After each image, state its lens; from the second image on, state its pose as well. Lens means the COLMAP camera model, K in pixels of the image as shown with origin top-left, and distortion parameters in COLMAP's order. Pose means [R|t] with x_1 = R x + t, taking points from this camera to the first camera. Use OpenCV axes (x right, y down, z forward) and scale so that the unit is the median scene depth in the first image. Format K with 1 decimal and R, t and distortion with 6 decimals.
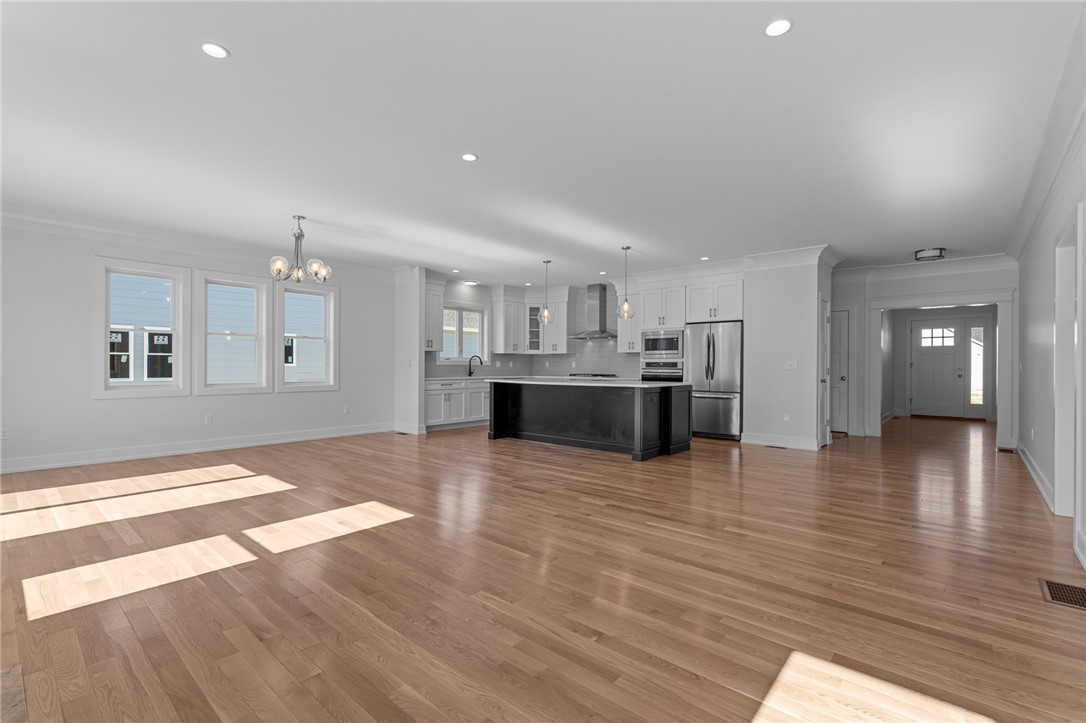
lens RADIAL K [[494.0, 0, 535.8], [0, 494.0, 370.7], [0, 0, 1]] dist [-0.007502, 0.002757]
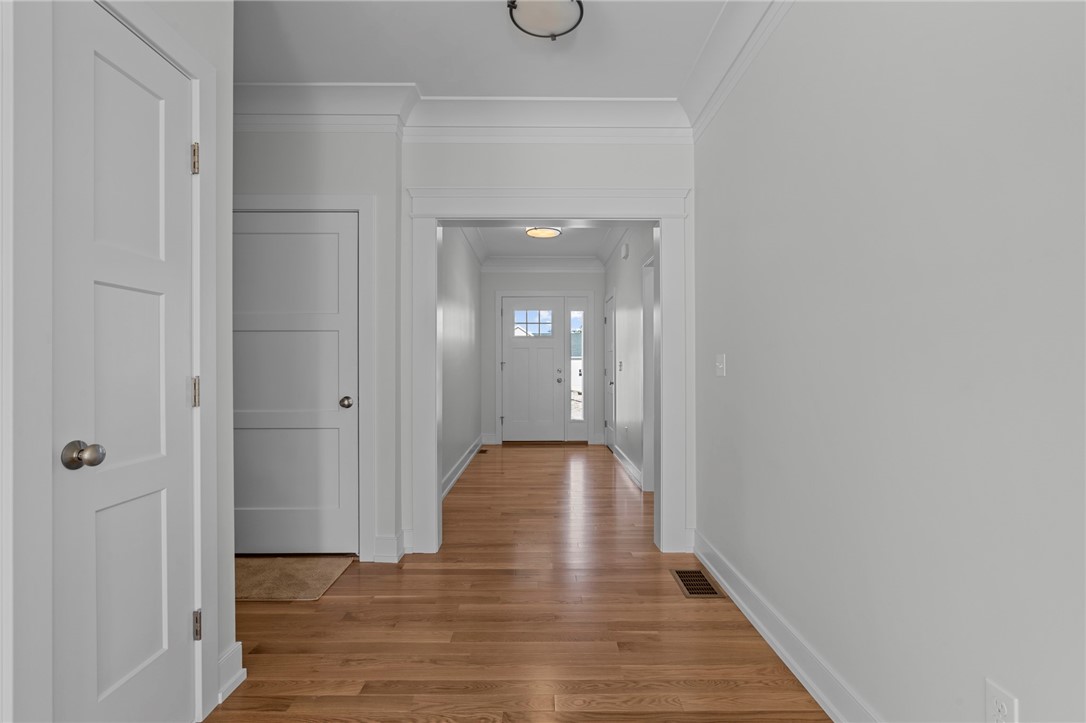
lens RADIAL K [[494.0, 0, 539.6], [0, 494.0, 361.7], [0, 0, 1]] dist [-0.007502, 0.002757]
pose [[0.747930, 0.004025, 0.663765, 0.386939], [0.009247, 0.999821, -0.016482, -0.004654], [-0.663713, 0.018465, 0.747760, 0.505166]]
